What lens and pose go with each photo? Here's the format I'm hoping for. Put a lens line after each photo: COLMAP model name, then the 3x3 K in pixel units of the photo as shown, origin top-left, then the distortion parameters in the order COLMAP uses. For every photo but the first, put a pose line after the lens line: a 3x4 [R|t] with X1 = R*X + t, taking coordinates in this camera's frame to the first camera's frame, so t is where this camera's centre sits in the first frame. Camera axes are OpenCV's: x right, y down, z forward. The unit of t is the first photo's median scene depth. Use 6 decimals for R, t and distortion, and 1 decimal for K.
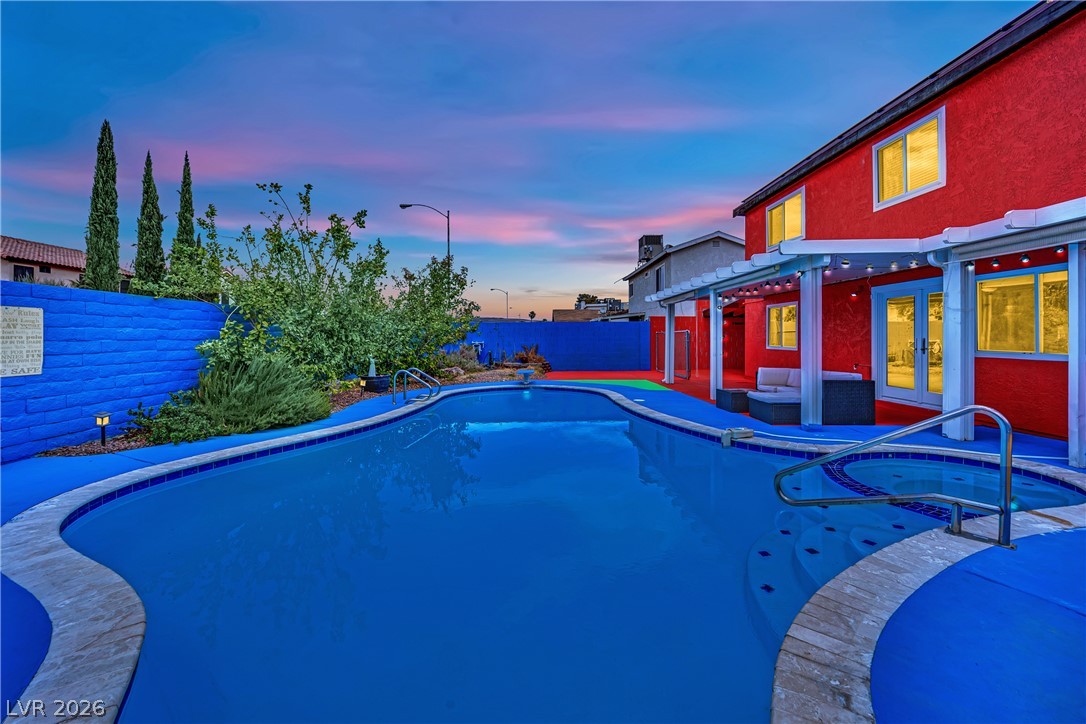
lens RADIAL K [[452.4, 0, 539.5], [0, 452.4, 345.0], [0, 0, 1]] dist [-0.019322, 0.000532]
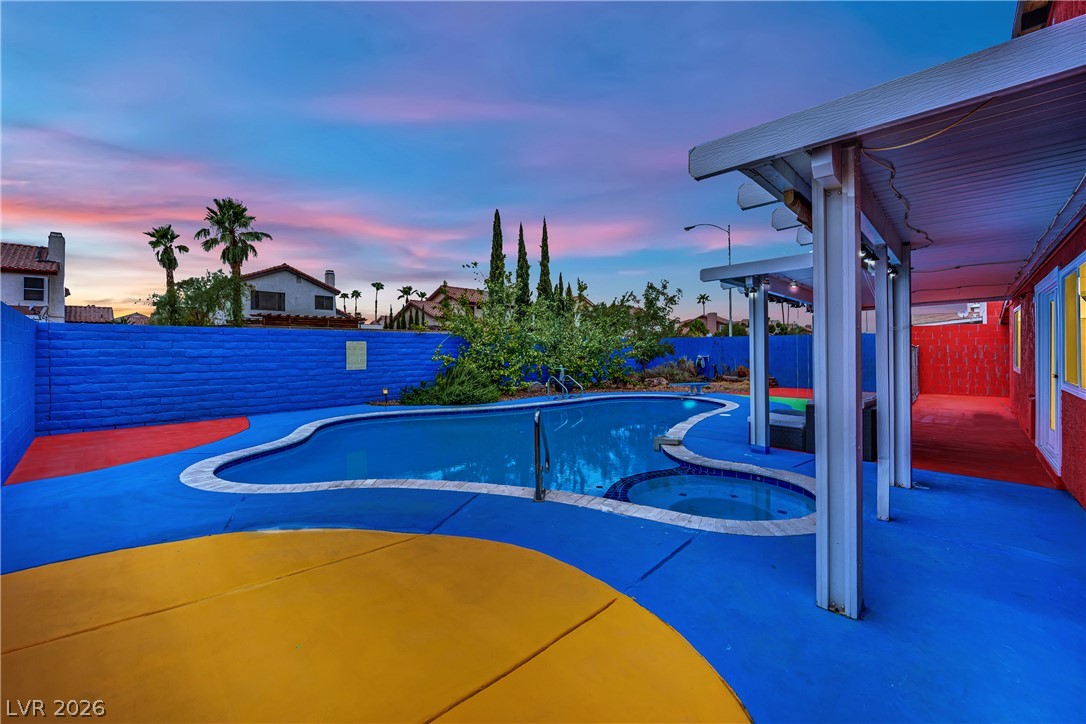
lens RADIAL K [[452.4, 0, 554.7], [0, 452.4, 358.8], [0, 0, 1]] dist [-0.019322, 0.000532]
pose [[0.728749, 0.015096, -0.684614, 0.709128], [-0.010626, 0.999886, 0.010736, -0.014981], [0.684698, -0.000549, 0.728826, -0.029608]]
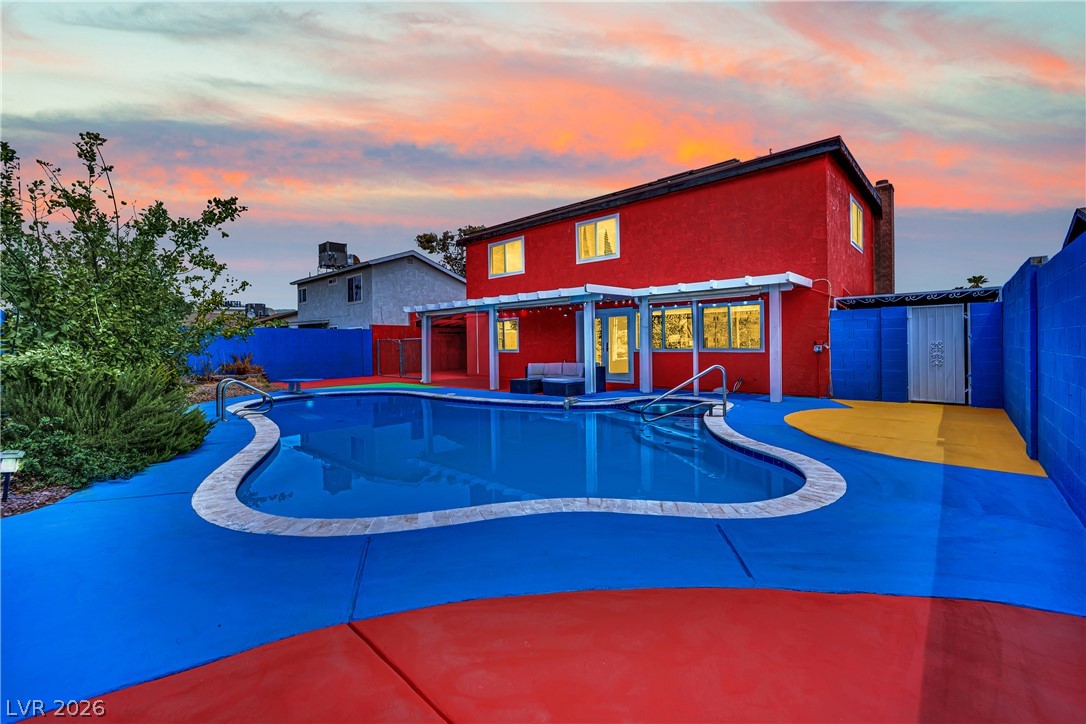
lens RADIAL K [[452.4, 0, 543.0], [0, 452.4, 364.4], [0, 0, 1]] dist [-0.019322, 0.000532]
pose [[0.675975, -0.038390, 0.735924, -0.558323], [0.021817, 0.999247, 0.032087, 0.007832], [-0.736602, -0.005635, 0.676304, -0.014560]]
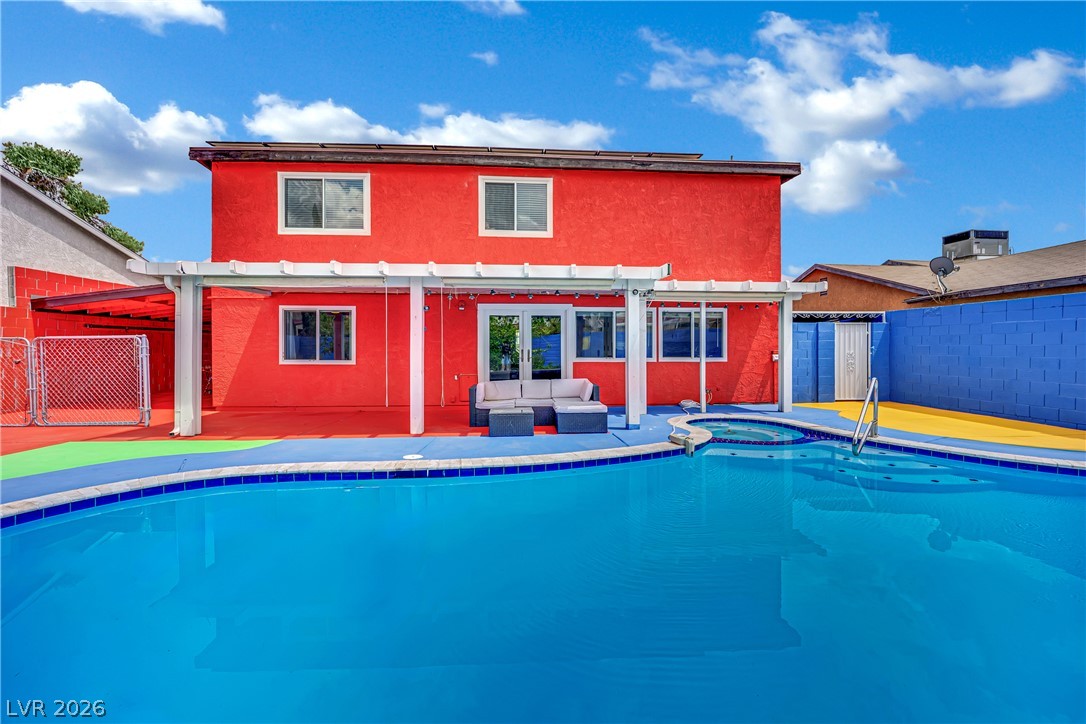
lens RADIAL K [[452.4, 0, 553.0], [0, 452.4, 364.1], [0, 0, 1]] dist [-0.019322, 0.000532]
pose [[-0.073447, -0.026327, 0.996952, -0.403472], [0.017620, 0.999461, 0.027691, -0.007042], [-0.997143, 0.019601, -0.072943, 0.928254]]
